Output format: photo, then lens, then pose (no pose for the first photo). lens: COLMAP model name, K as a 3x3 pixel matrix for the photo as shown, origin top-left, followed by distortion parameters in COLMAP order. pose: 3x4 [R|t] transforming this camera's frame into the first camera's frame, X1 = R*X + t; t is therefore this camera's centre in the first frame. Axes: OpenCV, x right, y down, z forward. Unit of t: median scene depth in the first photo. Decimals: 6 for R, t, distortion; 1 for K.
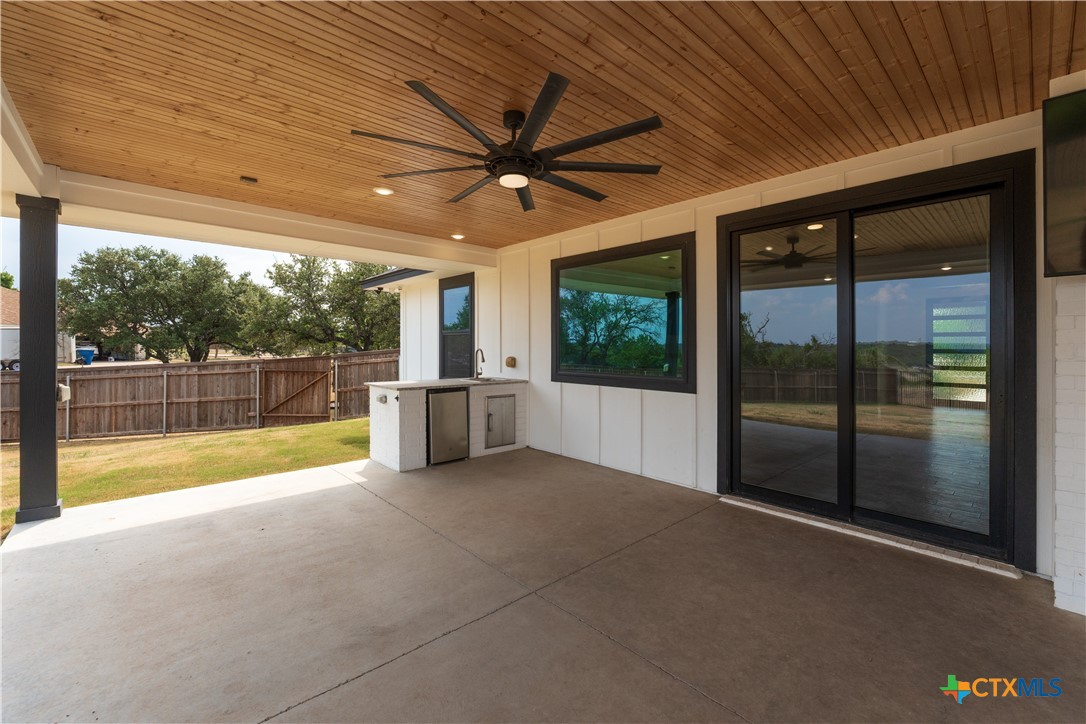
lens RADIAL K [[457.5, 0, 532.9], [0, 457.5, 352.3], [0, 0, 1]] dist [-0.009538, -0.000296]
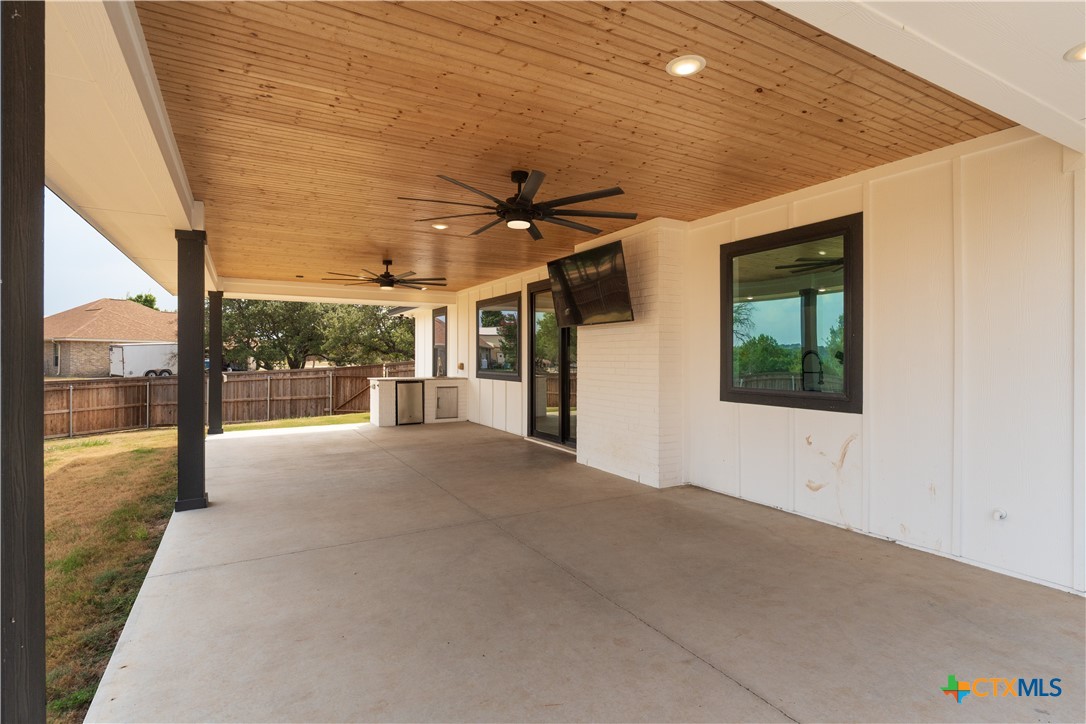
lens RADIAL K [[533.7, 0, 535.8], [0, 533.7, 359.1], [0, 0, 1]] dist [-0.018764, 0.000197]
pose [[0.975665, -0.004233, -0.219227, 0.301654], [0.002312, 0.999957, -0.009016, 0.007078], [0.219255, 0.008289, 0.975632, -0.354720]]
